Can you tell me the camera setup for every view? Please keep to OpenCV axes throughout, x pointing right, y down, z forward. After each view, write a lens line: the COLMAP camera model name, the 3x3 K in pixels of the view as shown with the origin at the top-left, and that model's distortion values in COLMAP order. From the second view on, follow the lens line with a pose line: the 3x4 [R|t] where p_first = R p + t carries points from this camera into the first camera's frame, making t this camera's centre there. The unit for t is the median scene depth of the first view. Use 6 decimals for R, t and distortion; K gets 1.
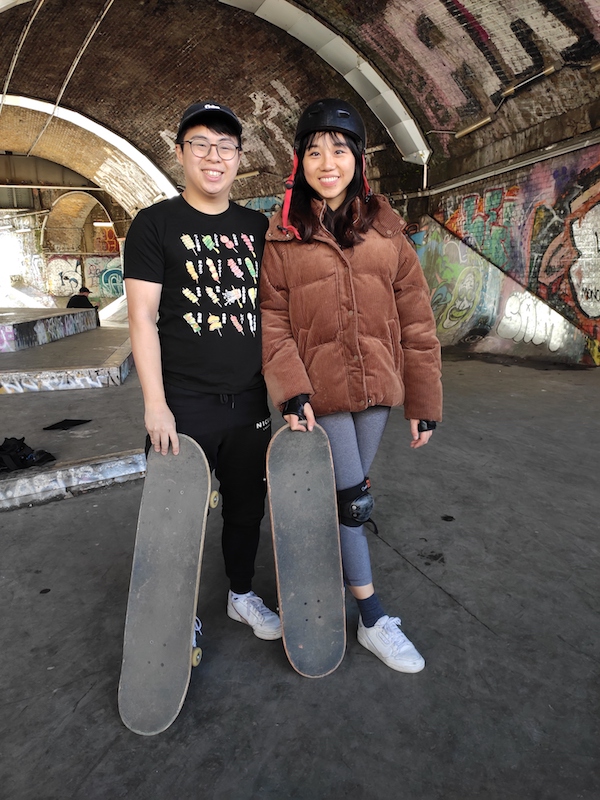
lens RADIAL K [[611.1, 0, 299.9], [0, 611.1, 400.2], [0, 0, 1]] dist [0.007714, -0.024557]
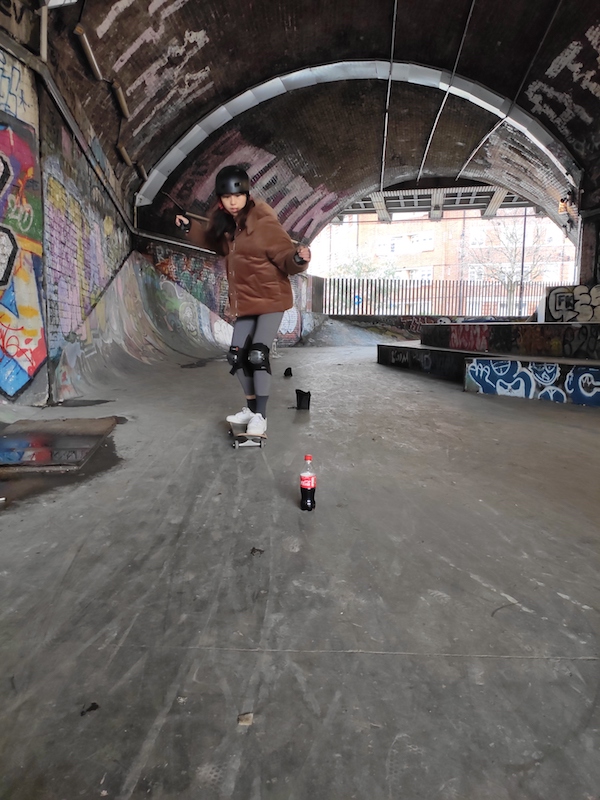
lens RADIAL K [[611.1, 0, 300.2], [0, 611.1, 404.1], [0, 0, 1]] dist [0.007714, -0.024557]
pose [[-0.811322, -0.027412, 0.583957, -0.843797], [0.146602, 0.957441, 0.248626, -0.321516], [-0.565920, 0.287325, -0.772774, 2.133280]]
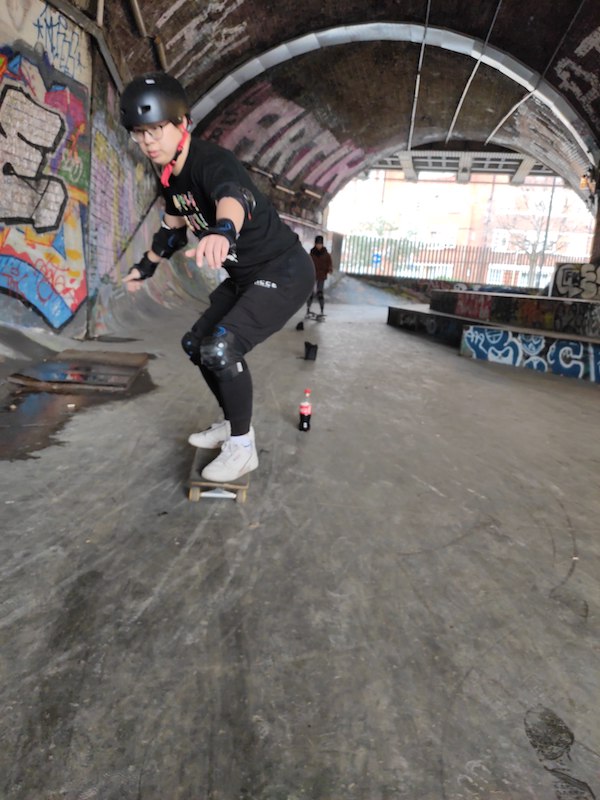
lens RADIAL K [[611.1, 0, 293.5], [0, 611.1, 393.9], [0, 0, 1]] dist [0.007714, -0.024557]
pose [[-0.790061, -0.123231, 0.600514, -0.870395], [0.080043, 0.950464, 0.300352, -0.329282], [-0.607780, 0.285363, -0.741061, 2.165793]]
